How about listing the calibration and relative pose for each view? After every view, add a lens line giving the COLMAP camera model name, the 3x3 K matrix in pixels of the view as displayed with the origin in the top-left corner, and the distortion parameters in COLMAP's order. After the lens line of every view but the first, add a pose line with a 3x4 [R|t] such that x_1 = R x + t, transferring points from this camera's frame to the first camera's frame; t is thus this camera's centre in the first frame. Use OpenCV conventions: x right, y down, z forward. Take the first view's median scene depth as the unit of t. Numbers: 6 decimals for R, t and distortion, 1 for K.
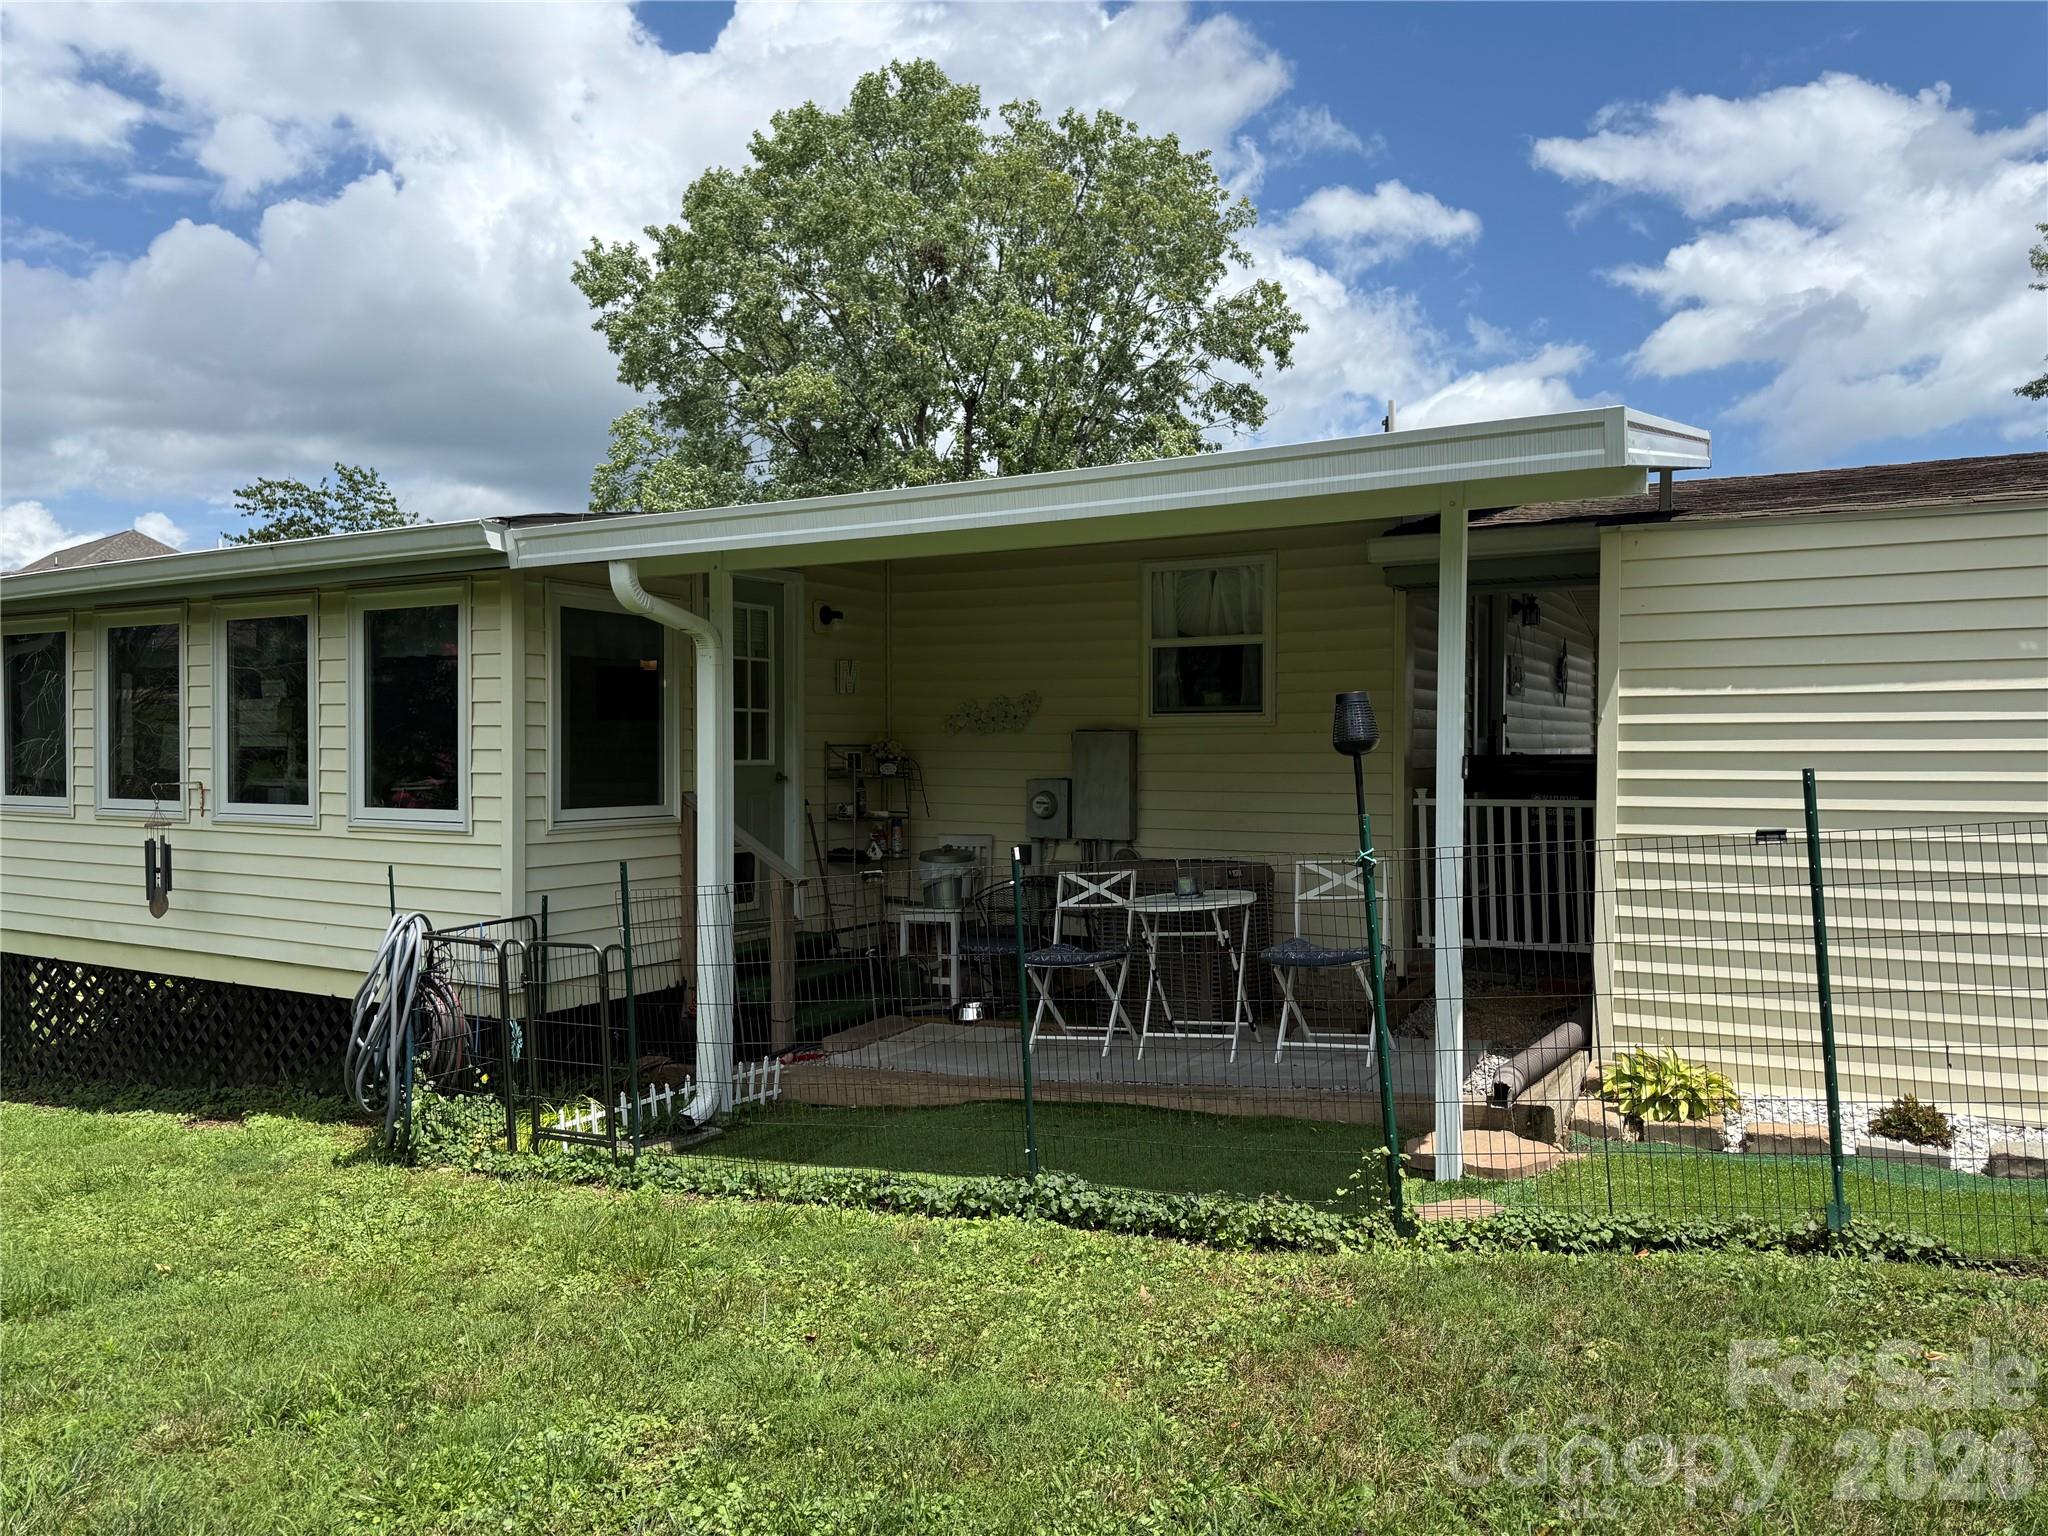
lens RADIAL K [[1431.0, 0, 1030.9], [0, 1431.0, 775.9], [0, 0, 1]] dist [0.100896, -0.124058]
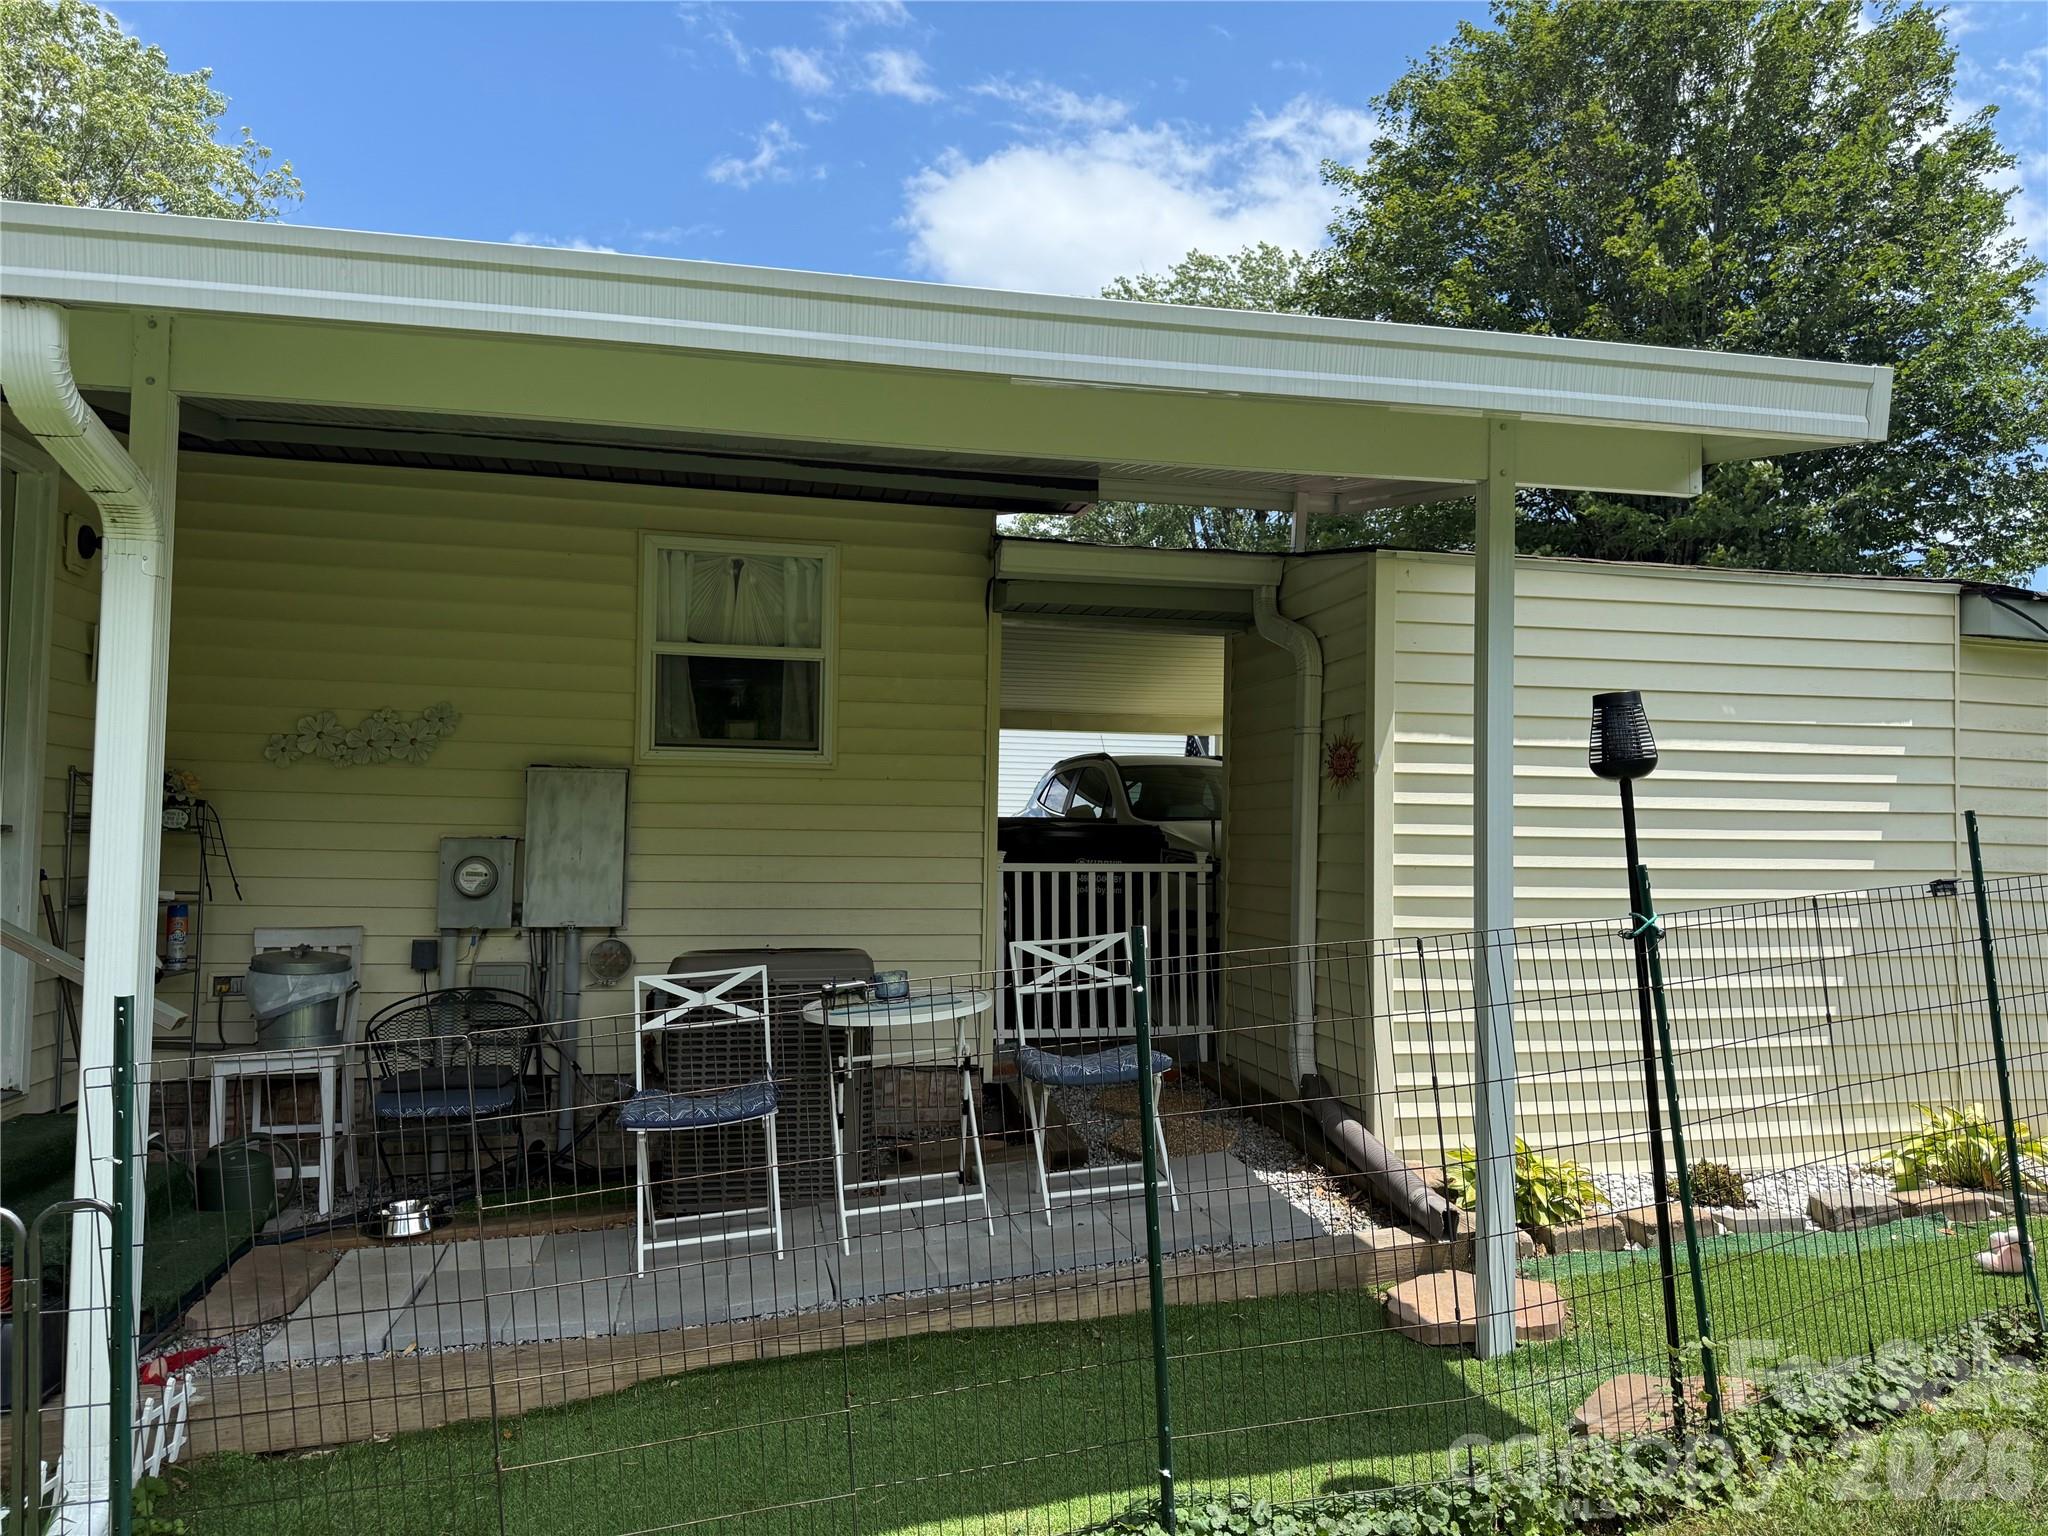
lens RADIAL K [[1431.0, 0, 1030.9], [0, 1431.0, 775.9], [0, 0, 1]] dist [0.100896, -0.124058]
pose [[0.753314, 0.040070, 0.656439, -0.246749], [-0.001254, 0.998228, -0.059495, 0.013732], [-0.657659, 0.043995, 0.752030, 0.348347]]
